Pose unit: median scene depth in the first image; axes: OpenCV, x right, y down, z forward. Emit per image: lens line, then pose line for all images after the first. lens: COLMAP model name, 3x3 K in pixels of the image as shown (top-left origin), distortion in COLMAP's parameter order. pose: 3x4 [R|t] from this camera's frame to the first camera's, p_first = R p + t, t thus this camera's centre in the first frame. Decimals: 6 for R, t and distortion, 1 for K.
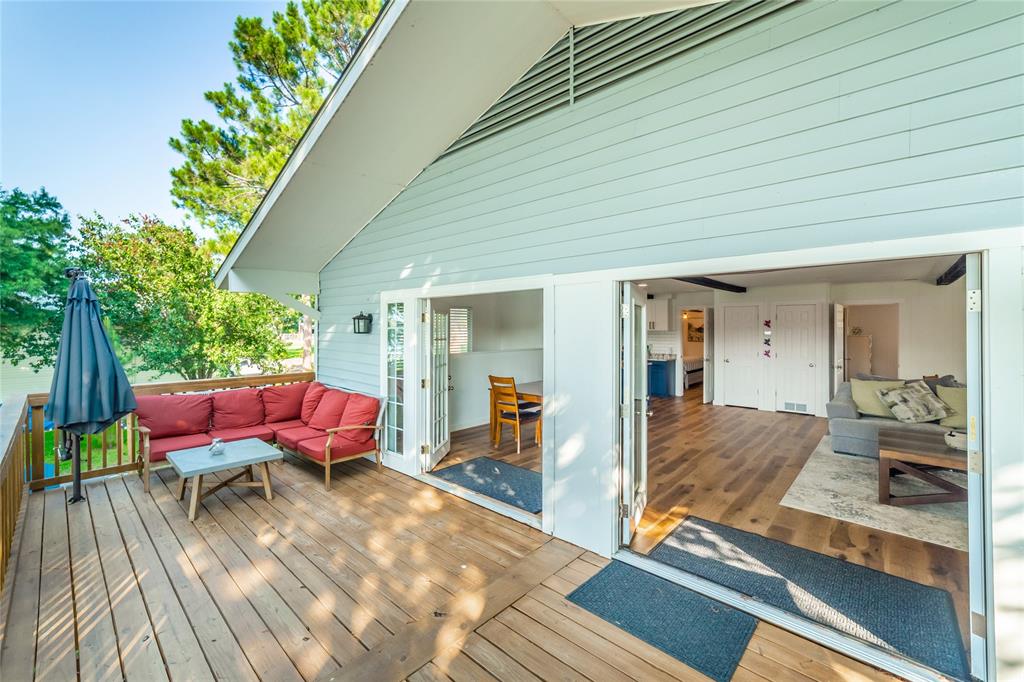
lens RADIAL K [[425.6, 0, 499.6], [0, 425.6, 333.0], [0, 0, 1]] dist [-0.000727, -0.000055]
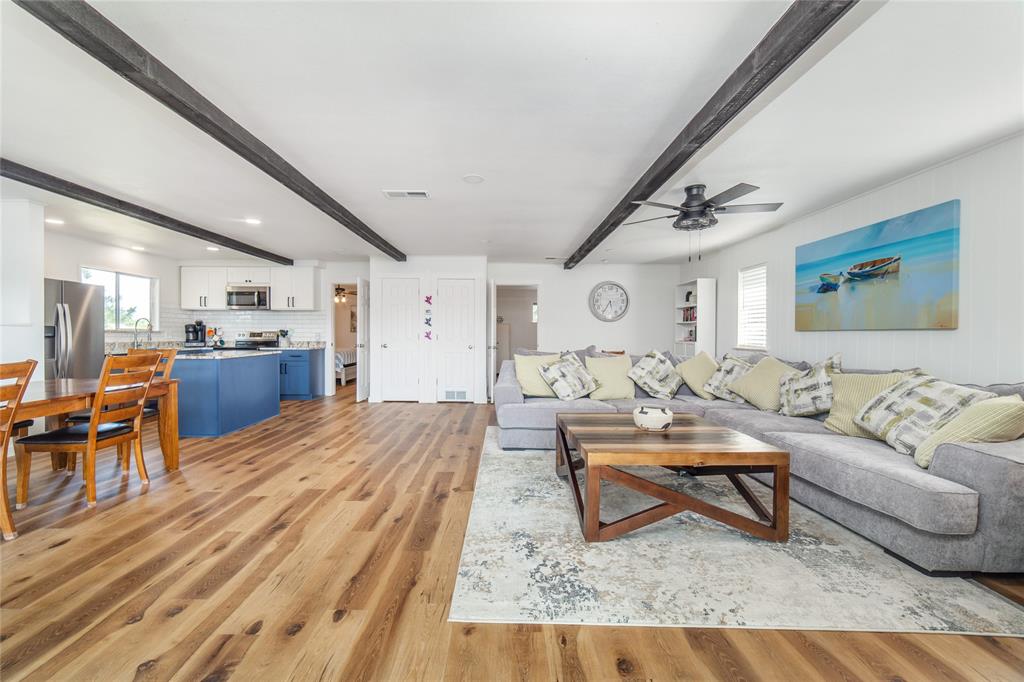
lens RADIAL K [[401.2, 0, 506.0], [0, 401.2, 335.9], [0, 0, 1]] dist [-0.001419, -0.000171]
pose [[0.731459, 0.001594, 0.681883, 0.301028], [-0.000149, 0.999998, -0.002178, 0.078565], [-0.681885, 0.001492, 0.731458, 0.471444]]
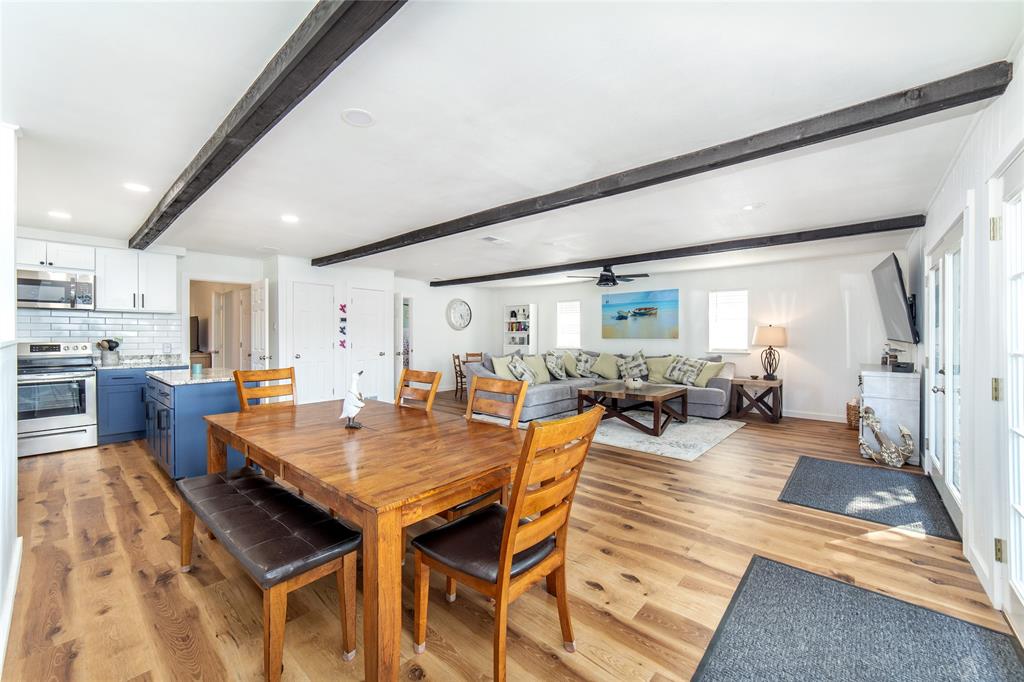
lens RADIAL K [[401.2, 0, 506.0], [0, 401.2, 335.9], [0, 0, 1]] dist [-0.001419, -0.000171]
pose [[-0.028743, -0.001468, 0.999586, -0.258963], [0.007787, 0.999968, 0.001693, 0.051732], [-0.999556, 0.007833, -0.028731, 1.078799]]
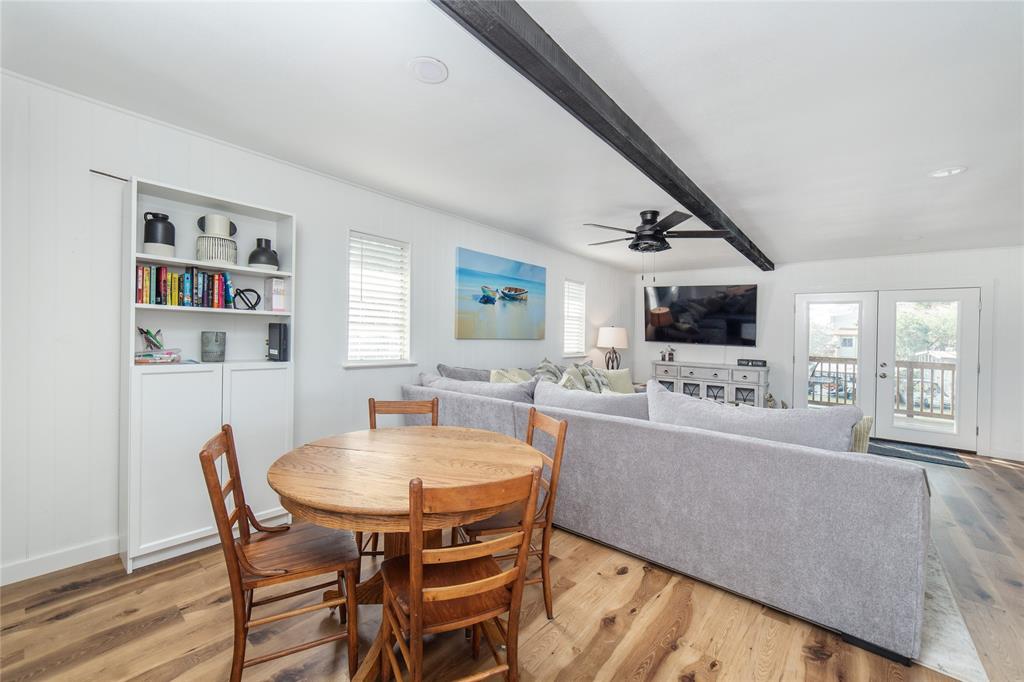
lens RADIAL K [[401.2, 0, 506.0], [0, 401.2, 335.9], [0, 0, 1]] dist [-0.001419, -0.000171]
pose [[-0.998975, -0.025282, -0.037545, 1.211891], [-0.025874, 0.999547, 0.015365, 0.048200], [0.037140, 0.016321, -0.999177, 1.403476]]
